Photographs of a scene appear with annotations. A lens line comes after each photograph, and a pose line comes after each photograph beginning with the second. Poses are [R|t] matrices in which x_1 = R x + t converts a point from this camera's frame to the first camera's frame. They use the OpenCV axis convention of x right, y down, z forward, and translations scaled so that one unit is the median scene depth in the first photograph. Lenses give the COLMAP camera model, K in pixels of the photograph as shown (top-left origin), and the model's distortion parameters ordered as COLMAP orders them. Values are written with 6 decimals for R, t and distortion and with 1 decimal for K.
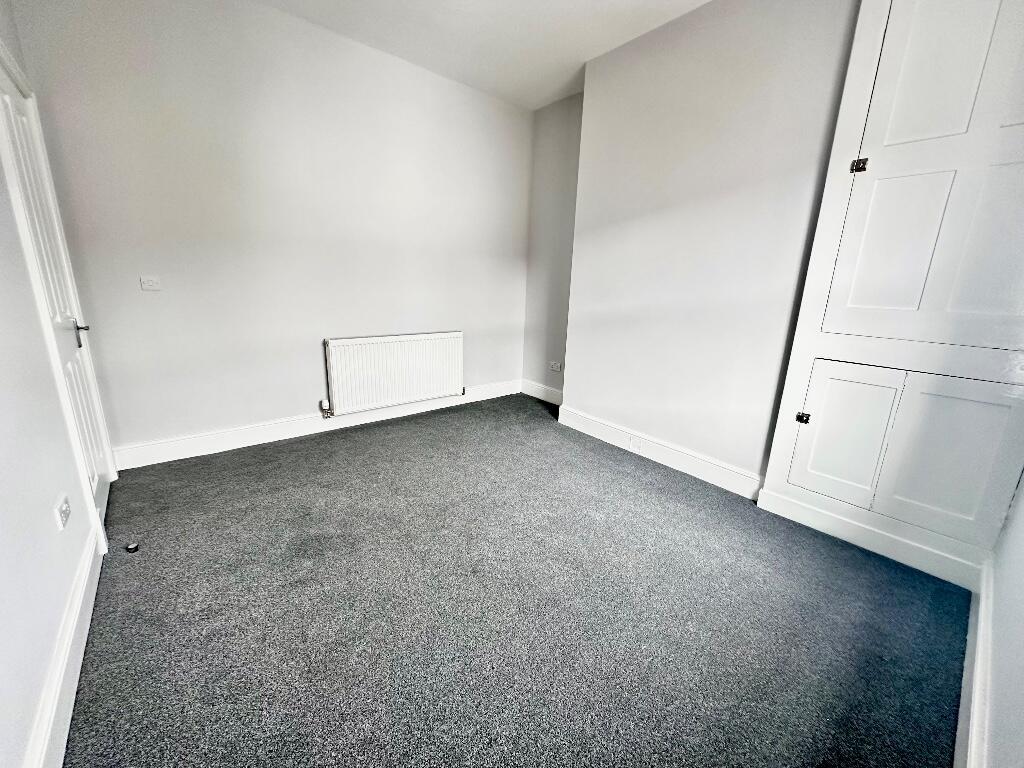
lens RADIAL K [[410.3, 0, 512.0], [0, 410.3, 384.0], [0, 0, 1]] dist [-0.000108, 0.000002]
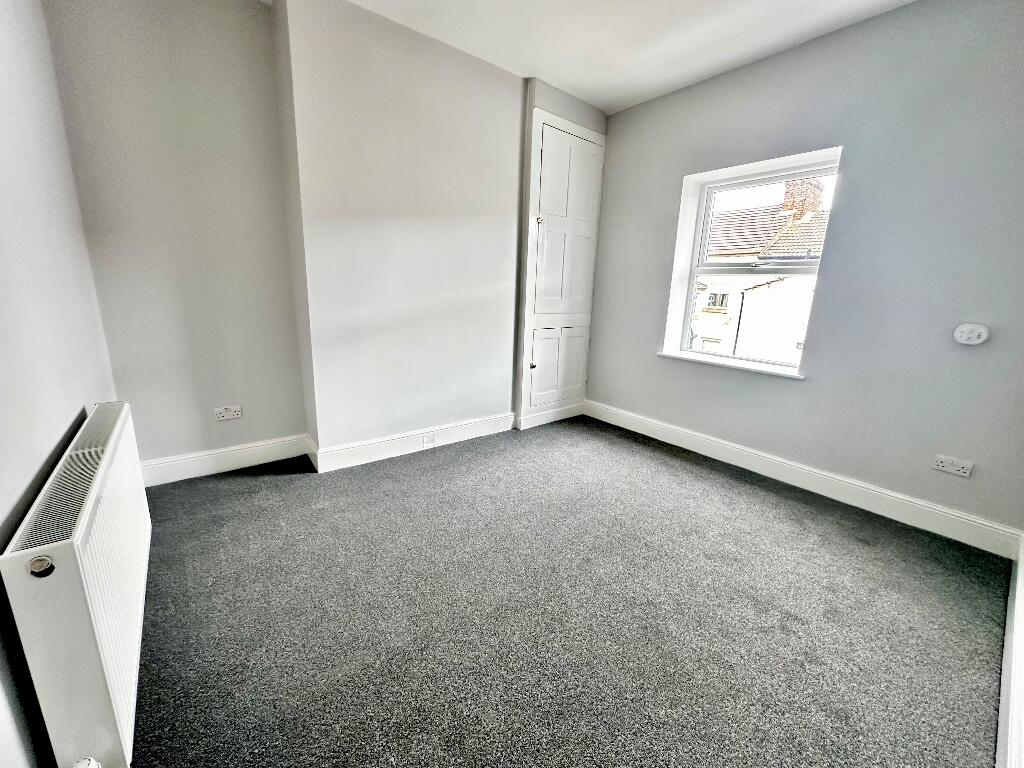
lens RADIAL K [[408.1, 0, 511.4], [0, 408.1, 382.2], [0, 0, 1]] dist [-0.001272, 0.000009]
pose [[0.021132, -0.258086, 0.965891, -0.652109], [0.214699, 0.944739, 0.247737, -0.202510], [-0.976452, 0.202140, 0.075375, 0.685967]]
